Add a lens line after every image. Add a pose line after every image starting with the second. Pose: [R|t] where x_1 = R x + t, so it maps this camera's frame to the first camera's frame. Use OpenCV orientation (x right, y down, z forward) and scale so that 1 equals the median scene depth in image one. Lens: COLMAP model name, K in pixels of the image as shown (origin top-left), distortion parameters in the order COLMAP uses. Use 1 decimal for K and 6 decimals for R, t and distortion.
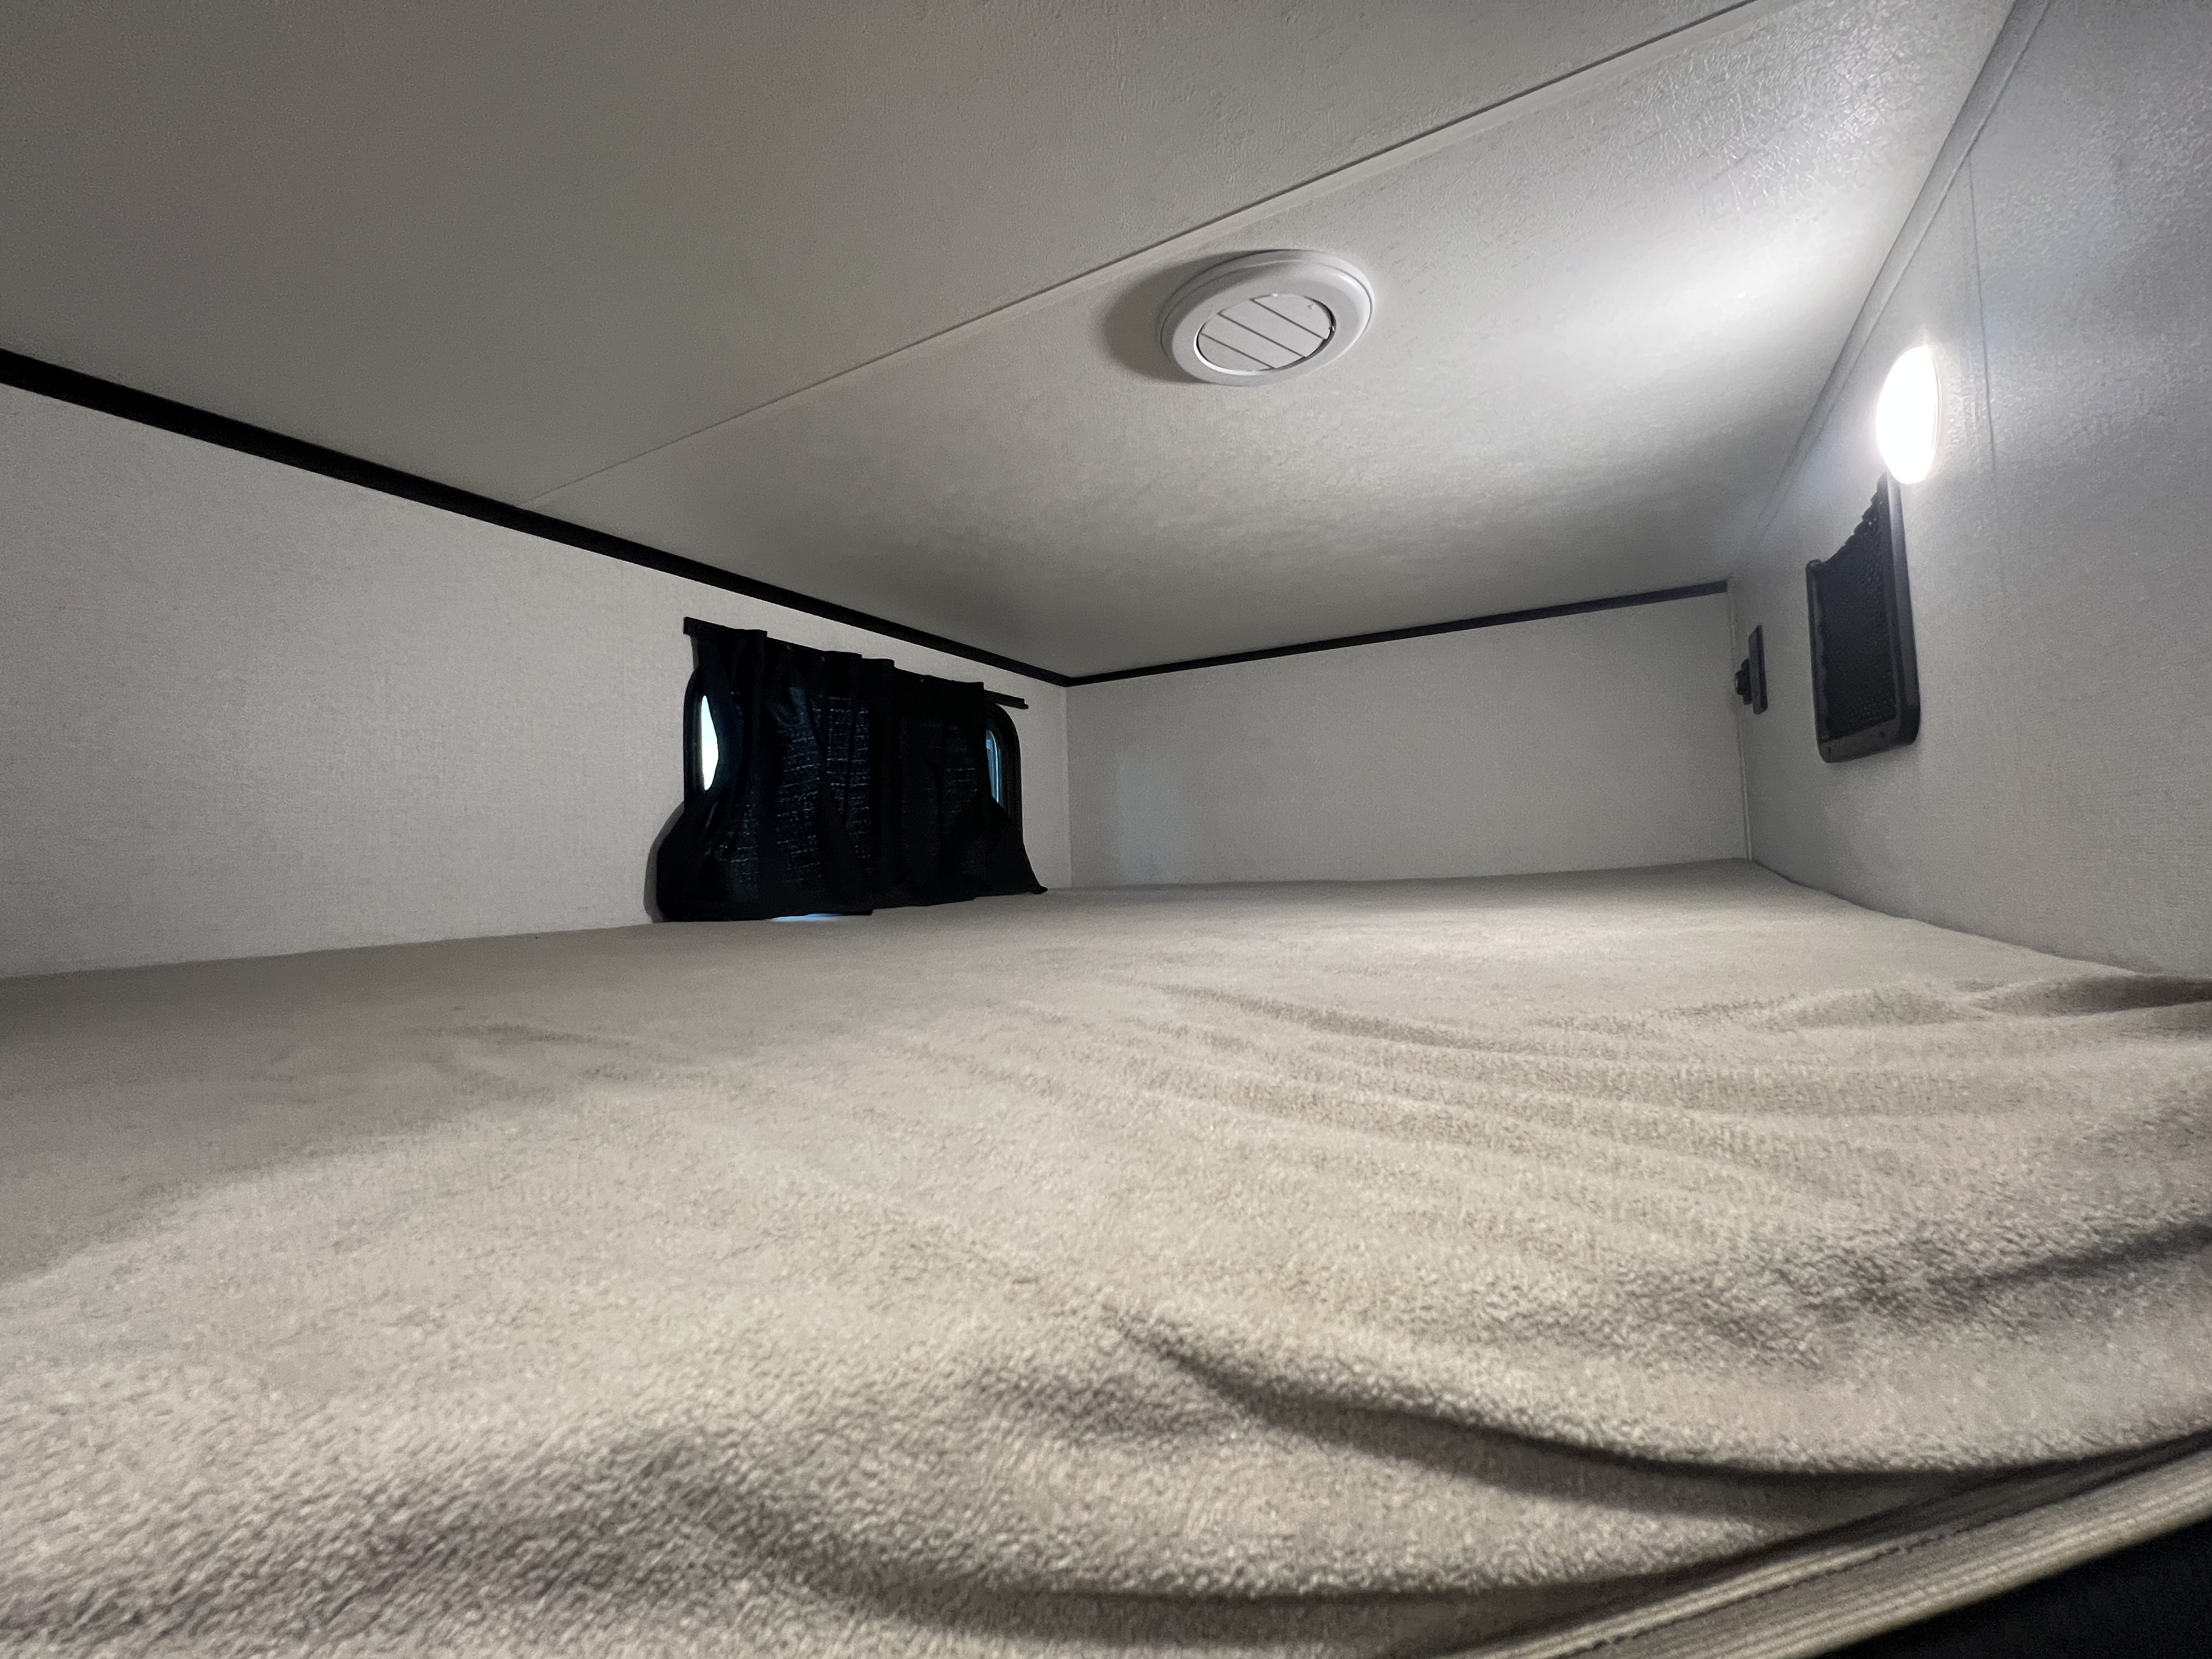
lens RADIAL K [[876.1, 0, 1103.1], [0, 876.1, 823.3], [0, 0, 1]] dist [-0.000834, -0.000844]
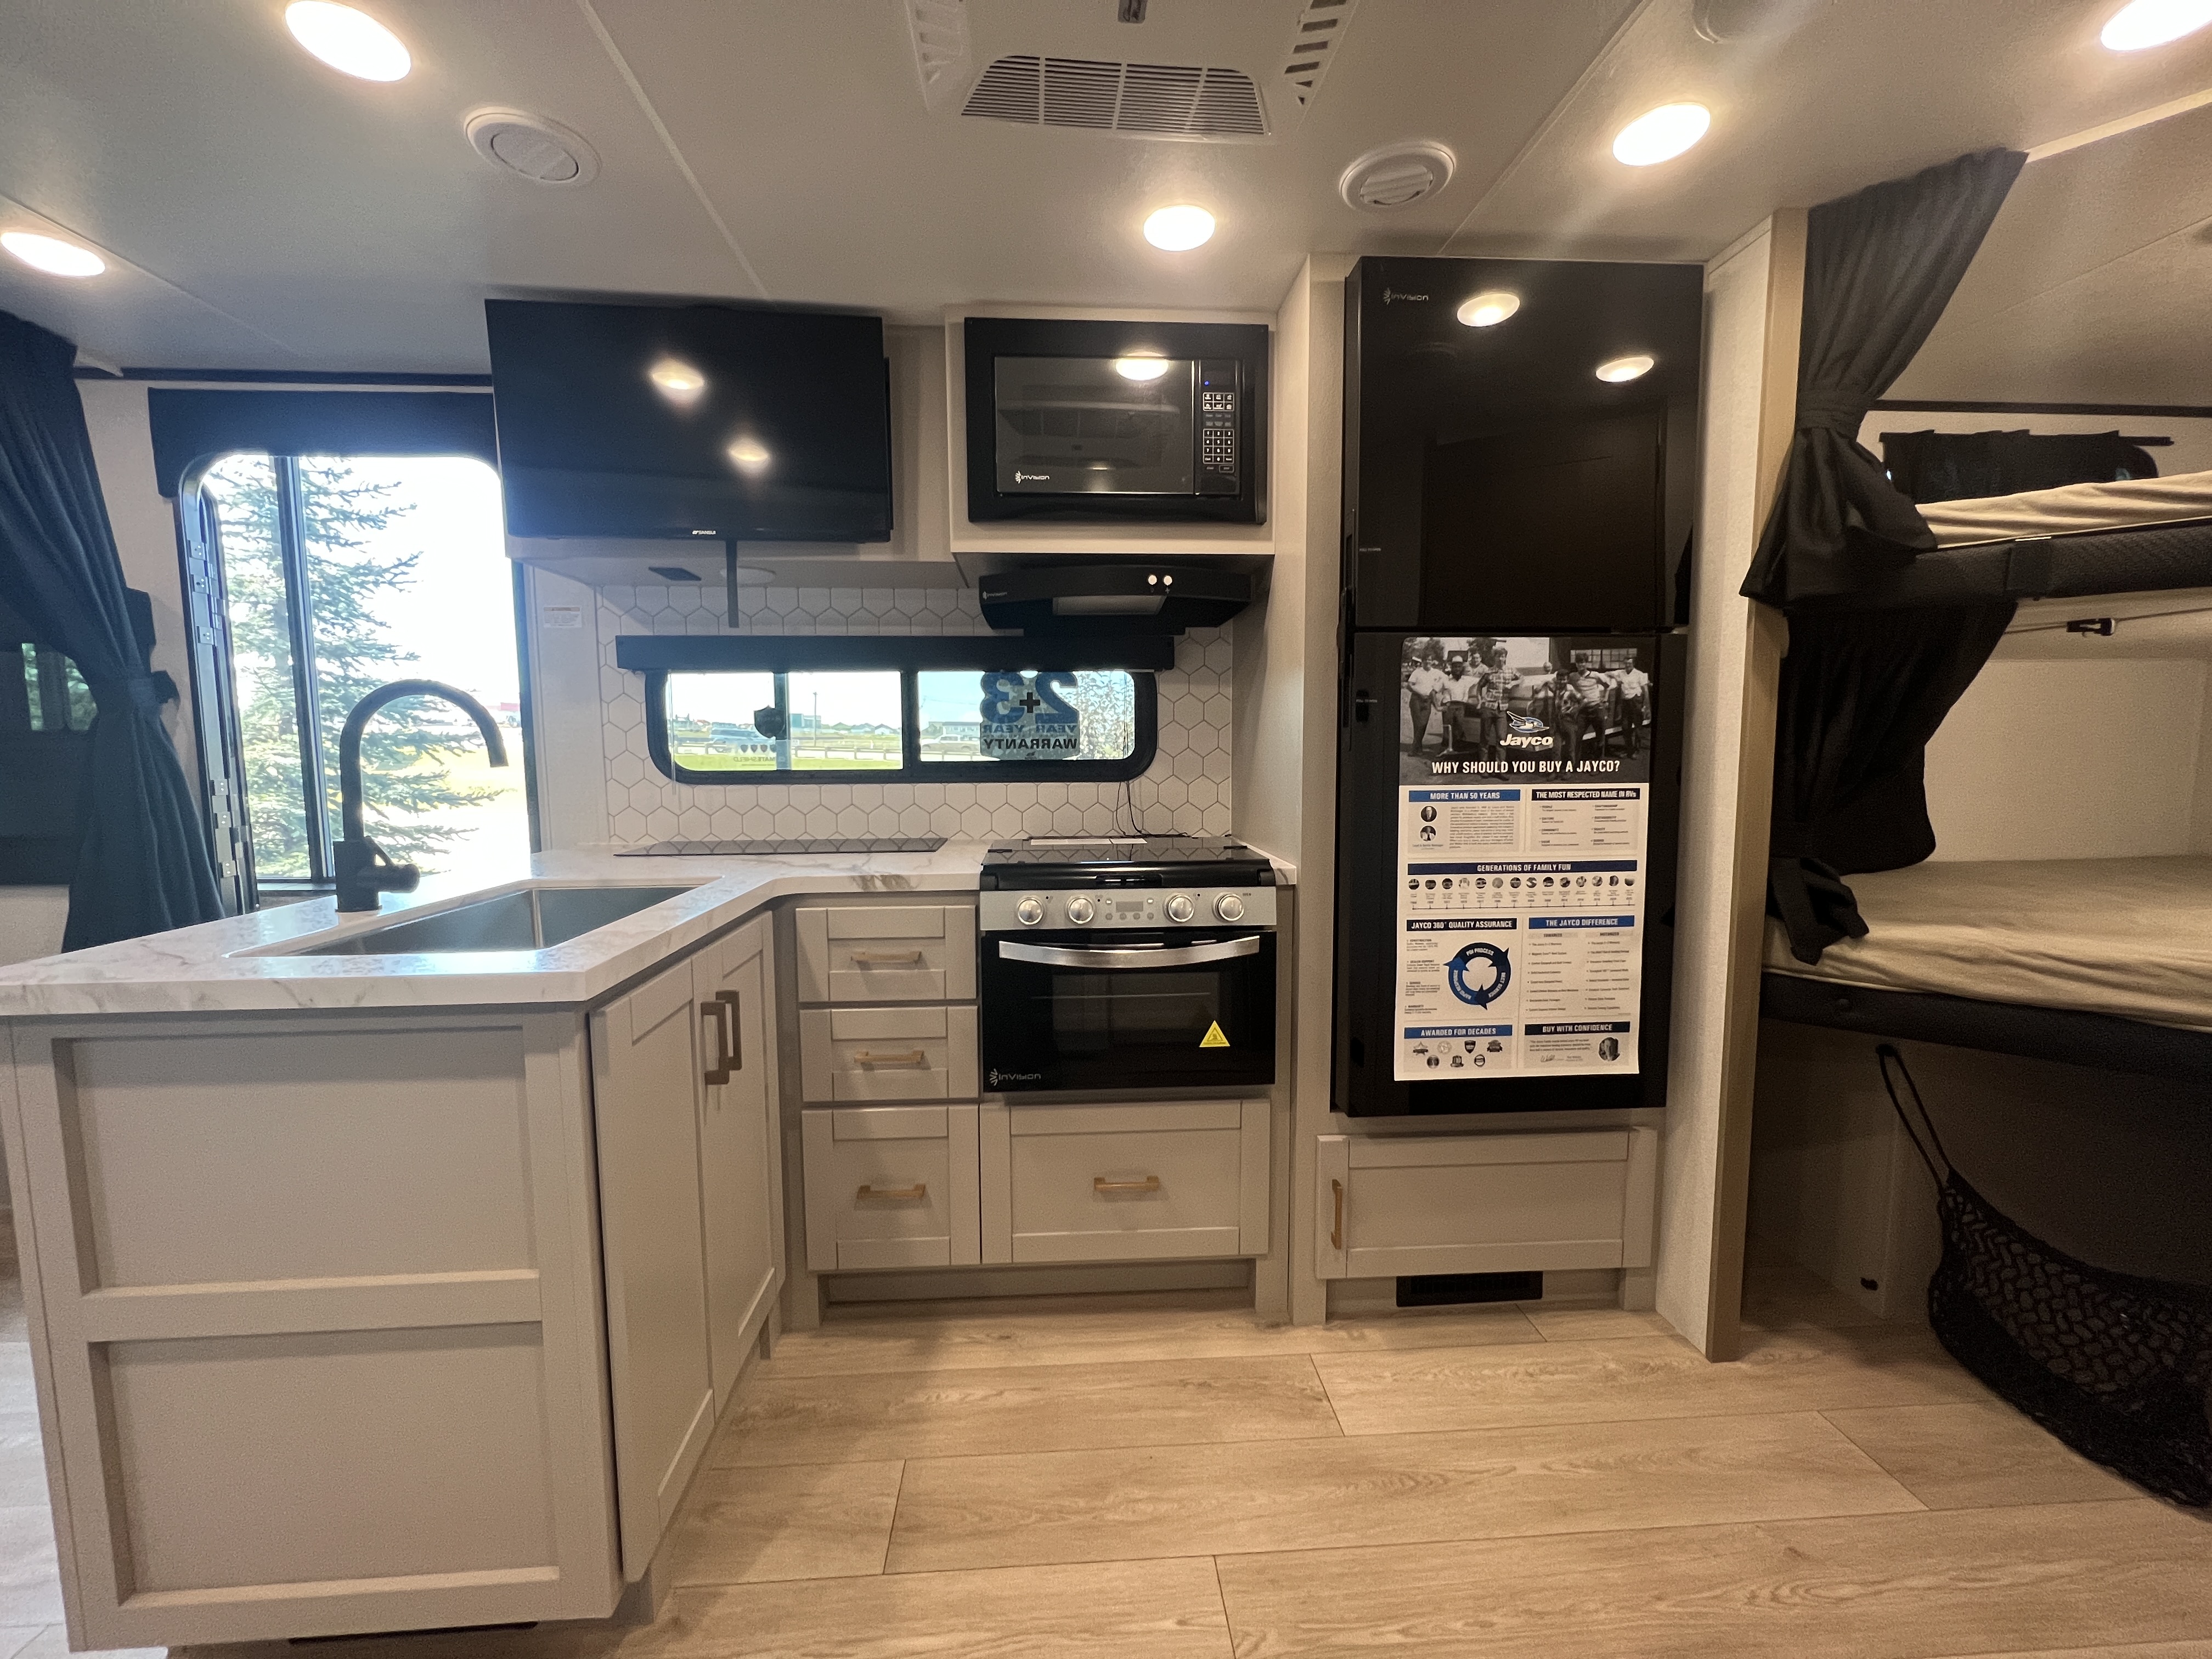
lens RADIAL K [[896.9, 0, 1095.6], [0, 896.9, 819.5], [0, 0, 1]] dist [0.000575, 0.000144]
pose [[0.553324, 0.101911, -0.826708, 0.259670], [0.018378, 0.990752, 0.134434, 0.290475], [0.832763, -0.089579, 0.546334, -1.495391]]
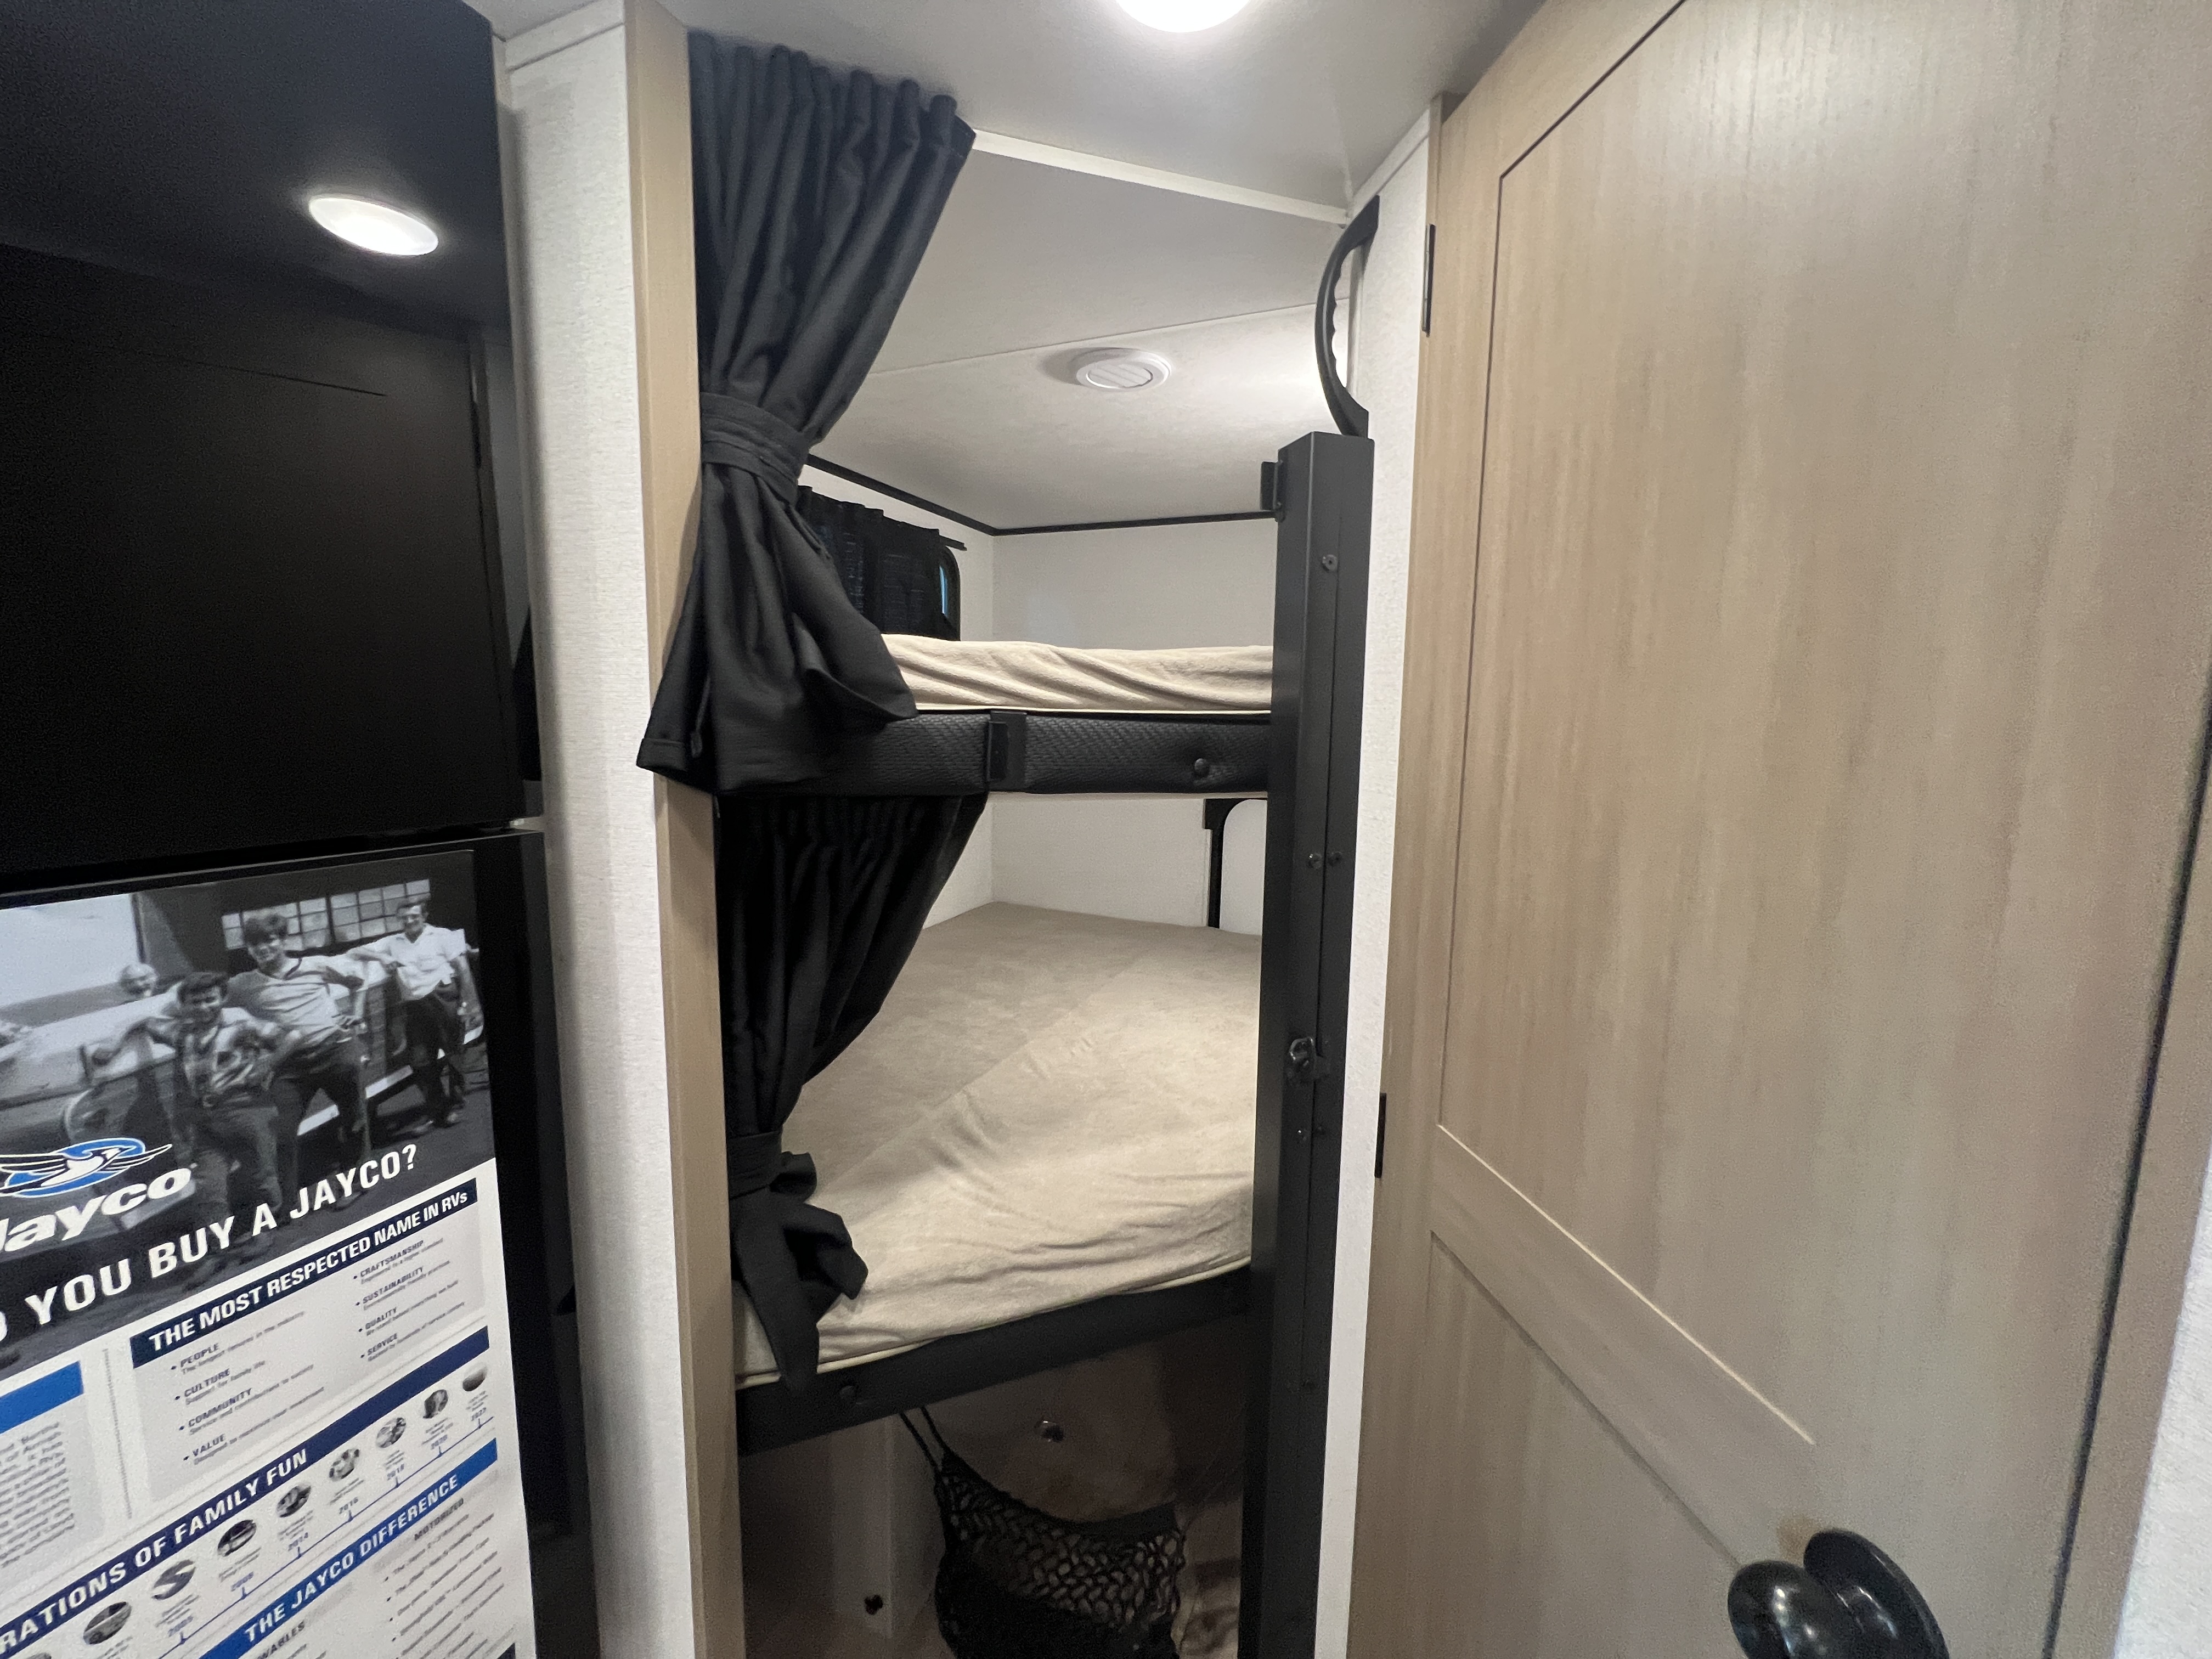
lens RADIAL K [[876.1, 0, 1103.1], [0, 876.1, 823.3], [0, 0, 1]] dist [-0.000834, -0.000844]
pose [[0.990993, 0.038420, 0.128287, -0.049376], [-0.058967, 0.985284, 0.160433, 0.093888], [-0.120235, -0.166552, 0.978675, -0.717362]]
